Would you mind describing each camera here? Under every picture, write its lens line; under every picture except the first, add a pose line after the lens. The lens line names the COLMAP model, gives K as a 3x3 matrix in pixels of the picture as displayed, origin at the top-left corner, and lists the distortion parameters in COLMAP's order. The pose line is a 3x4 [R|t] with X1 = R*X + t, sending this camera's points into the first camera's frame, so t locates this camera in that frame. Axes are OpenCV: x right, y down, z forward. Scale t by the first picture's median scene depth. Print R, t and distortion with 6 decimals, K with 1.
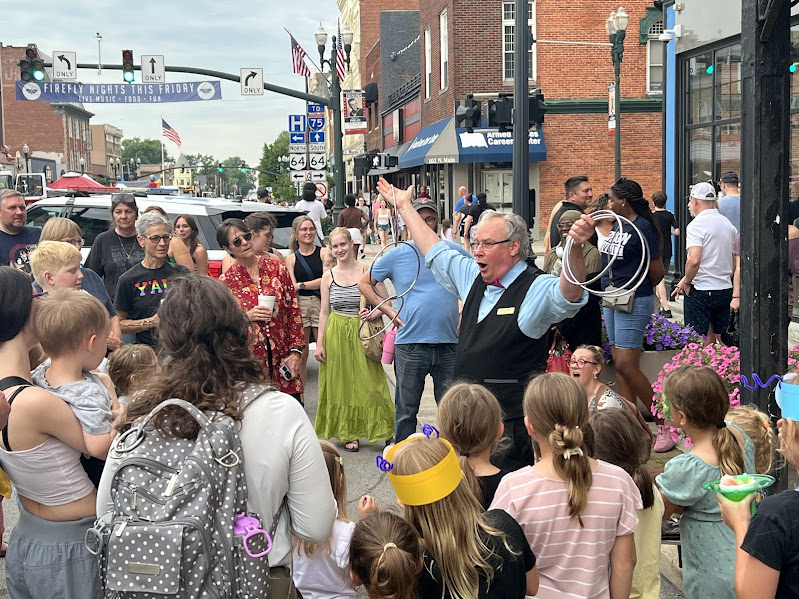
lens RADIAL K [[1059.8, 0, 399.5], [0, 1059.8, 299.0], [0, 0, 1]] dist [0.090581, 0.000000]
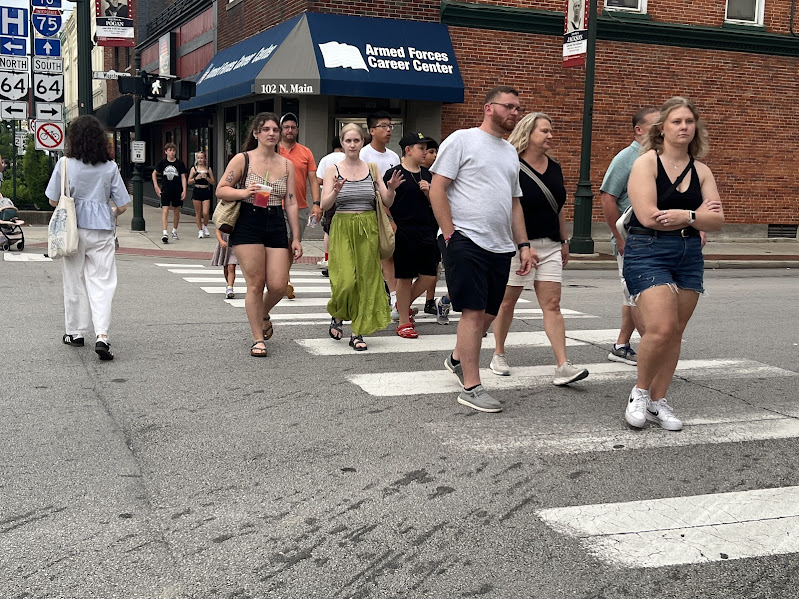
lens RADIAL K [[1059.8, 0, 399.7], [0, 1059.8, 299.1], [0, 0, 1]] dist [0.090581, 0.000000]
pose [[0.969808, 0.023217, 0.242761, -0.028169], [-0.028945, 0.999380, 0.020051, -0.026451], [-0.242145, -0.026473, 0.969879, 0.350625]]
